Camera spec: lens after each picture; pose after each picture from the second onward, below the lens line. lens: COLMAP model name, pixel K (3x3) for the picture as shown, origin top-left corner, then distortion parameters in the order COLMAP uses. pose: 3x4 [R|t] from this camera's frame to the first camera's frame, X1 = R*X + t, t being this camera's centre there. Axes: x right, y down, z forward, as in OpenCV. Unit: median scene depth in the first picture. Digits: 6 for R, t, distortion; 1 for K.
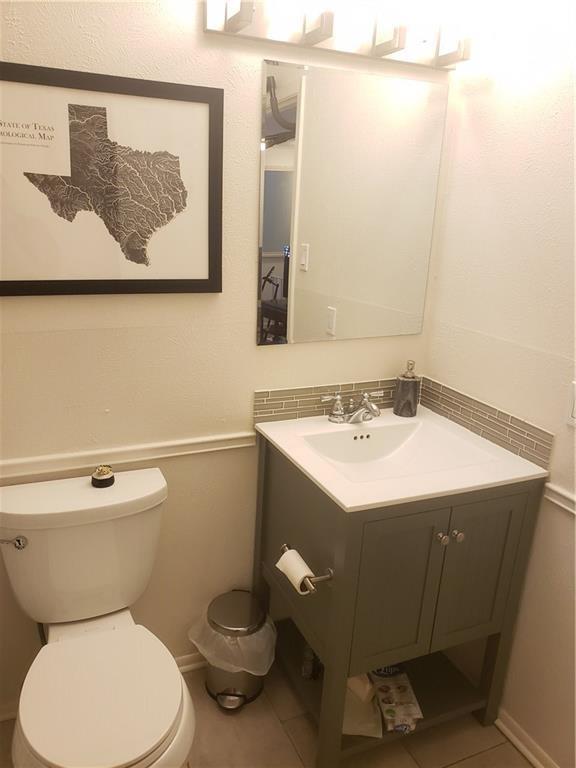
lens RADIAL K [[613.2, 0, 288.0], [0, 613.2, 384.0], [0, 0, 1]] dist [0.037385, -0.004529]
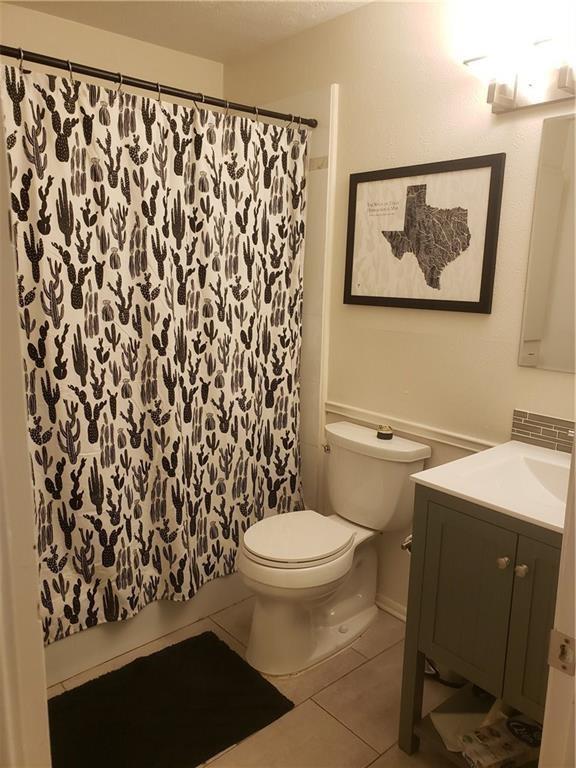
lens RADIAL K [[613.2, 0, 288.0], [0, 613.2, 384.0], [0, 0, 1]] dist [0.037385, -0.004529]
pose [[0.295641, 0.141588, -0.944748, 1.002866], [-0.290895, 0.955333, 0.052144, 0.034675], [0.909932, 0.259406, 0.323623, 0.307424]]
